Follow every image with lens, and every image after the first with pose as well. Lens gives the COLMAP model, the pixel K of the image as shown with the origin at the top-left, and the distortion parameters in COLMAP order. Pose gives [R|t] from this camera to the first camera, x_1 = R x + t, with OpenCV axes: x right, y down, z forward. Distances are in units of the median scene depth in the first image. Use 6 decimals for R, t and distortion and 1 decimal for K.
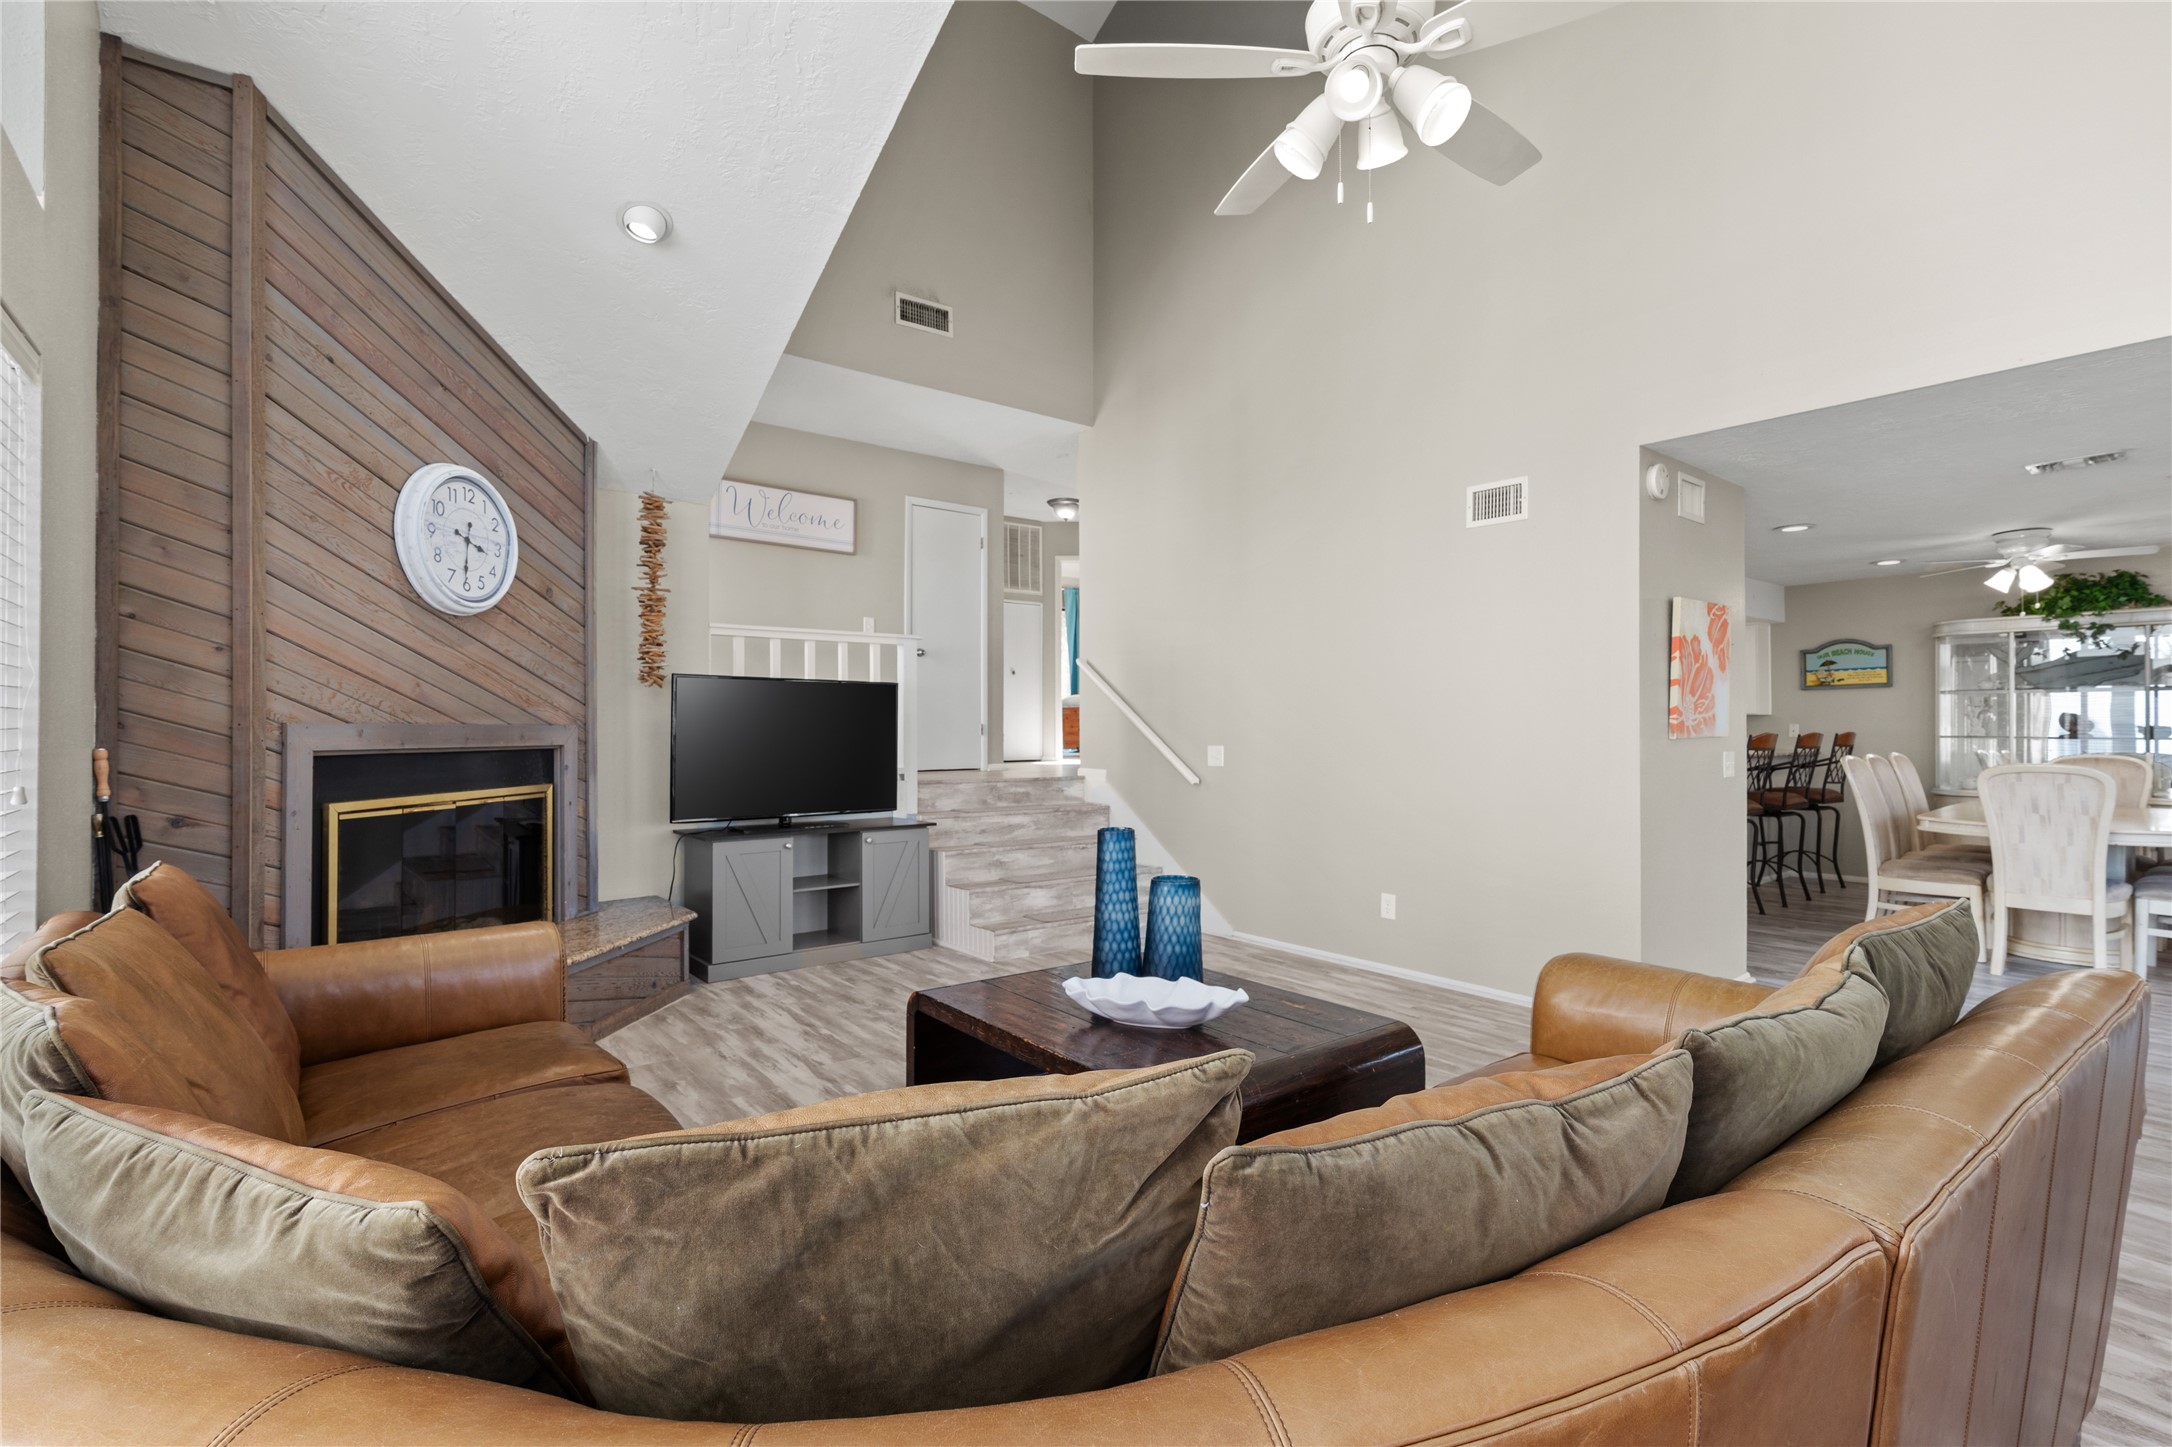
lens RADIAL K [[982.2, 0, 1086.0], [0, 982.2, 722.7], [0, 0, 1]] dist [-0.002301, 0.000382]
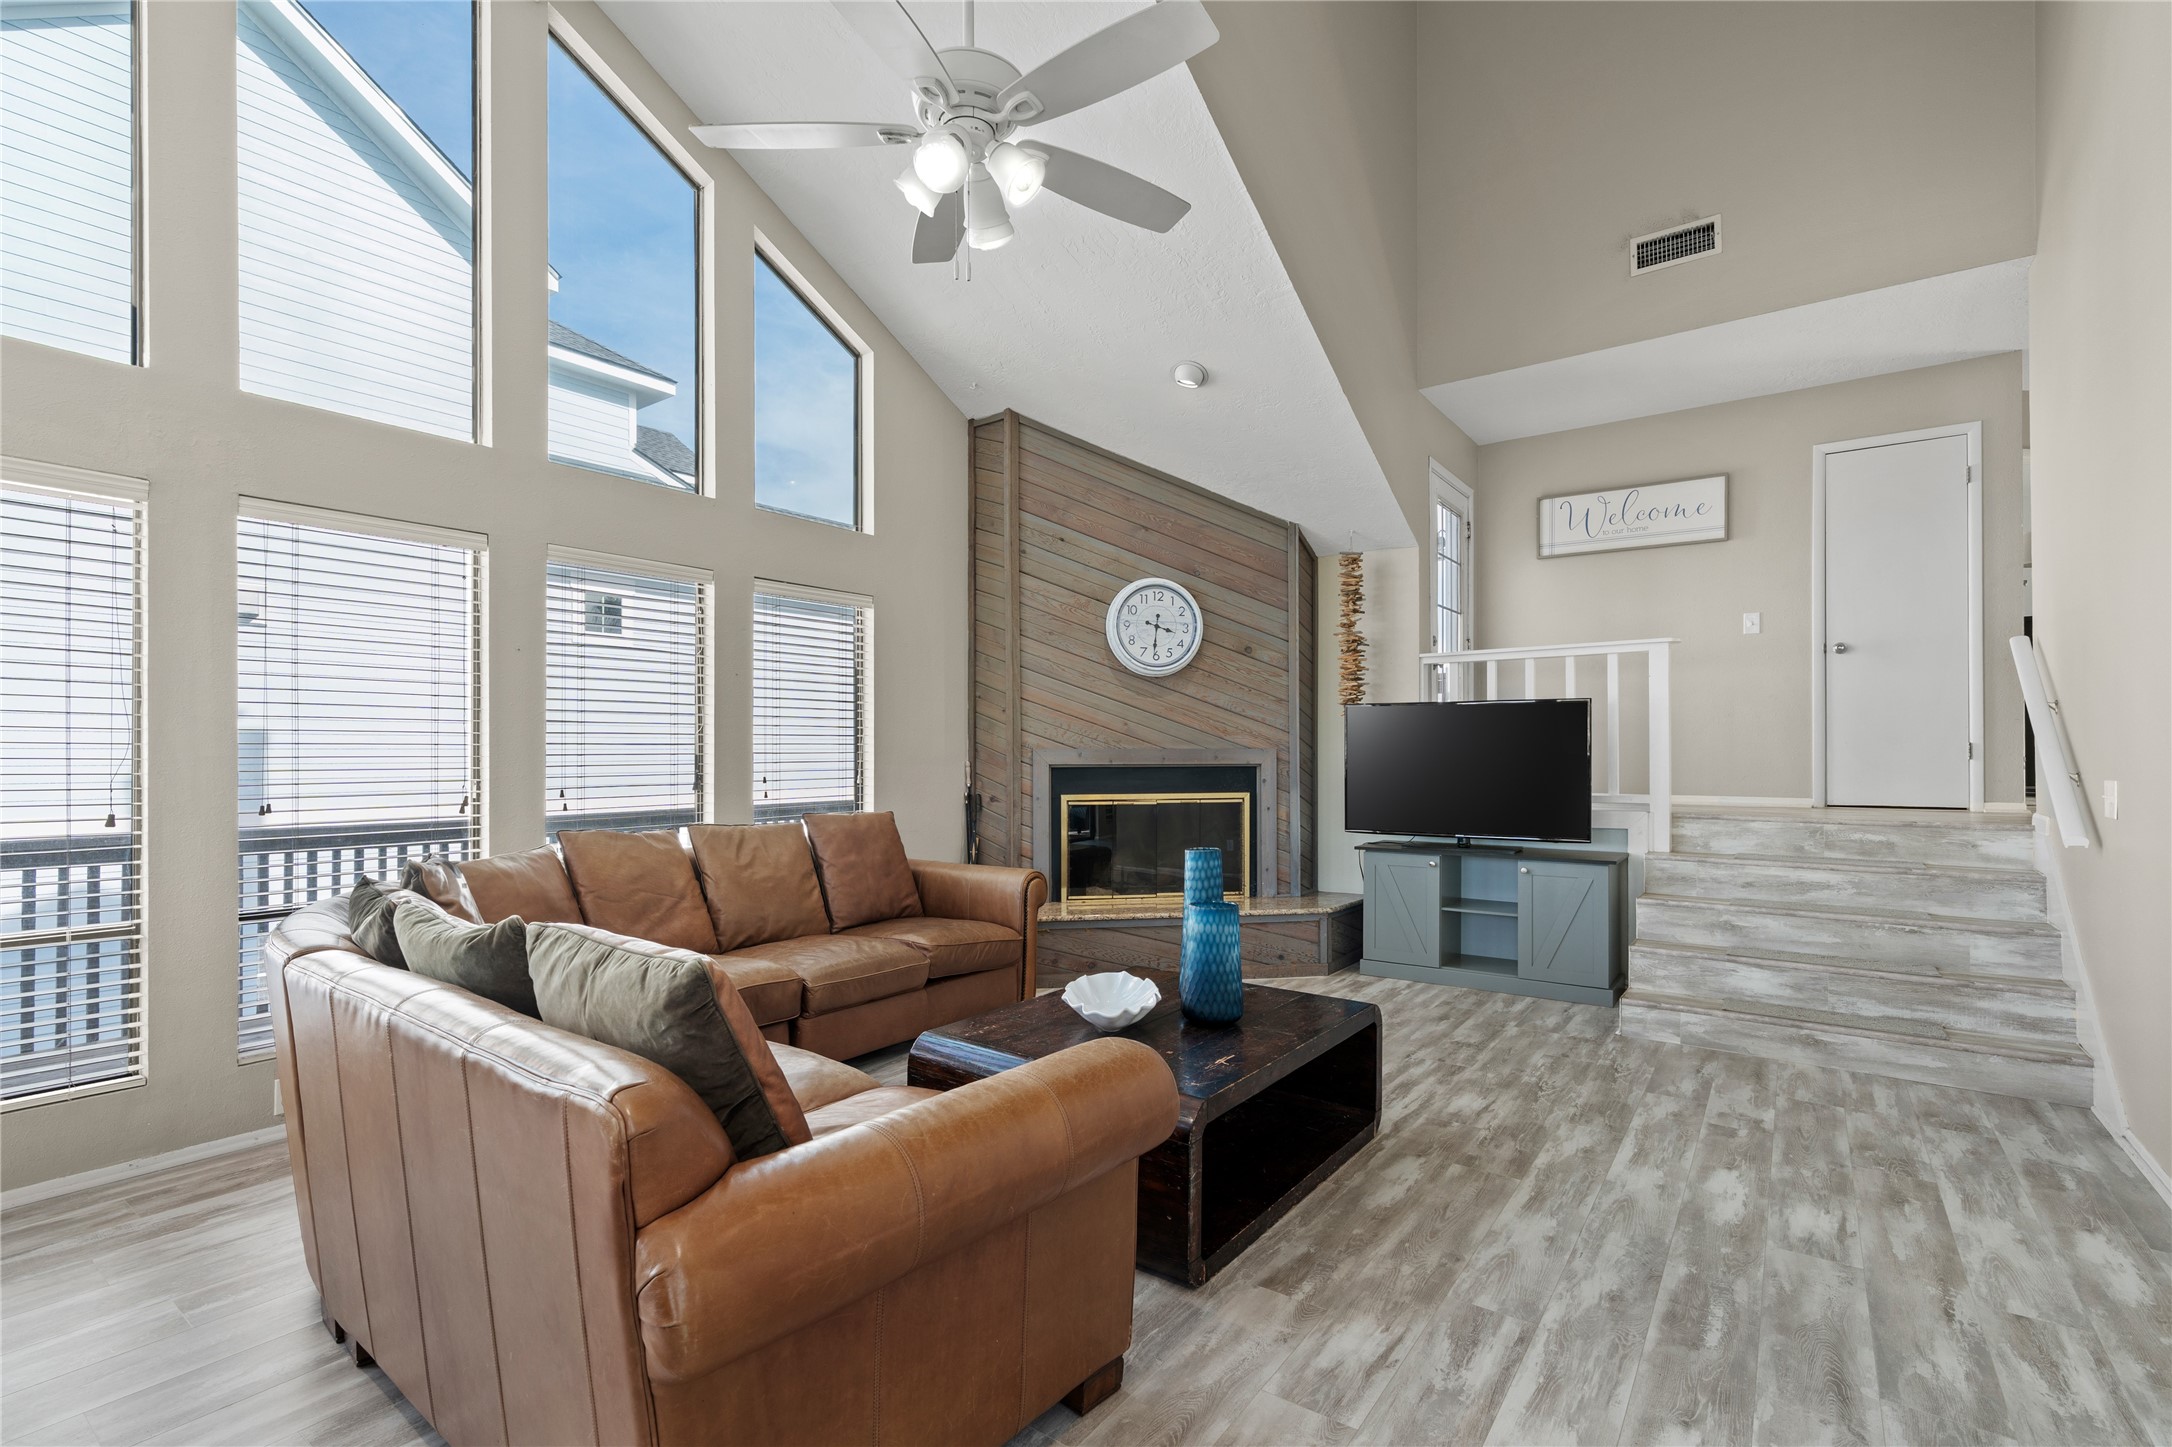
lens RADIAL K [[982.2, 0, 1085.1], [0, 982.2, 744.4], [0, 0, 1]] dist [-0.002301, 0.000382]
pose [[0.271694, -0.009644, -0.962335, 0.700518], [0.008525, 0.999935, -0.007614, 0.005061], [0.962346, -0.006135, 0.271758, 0.431488]]
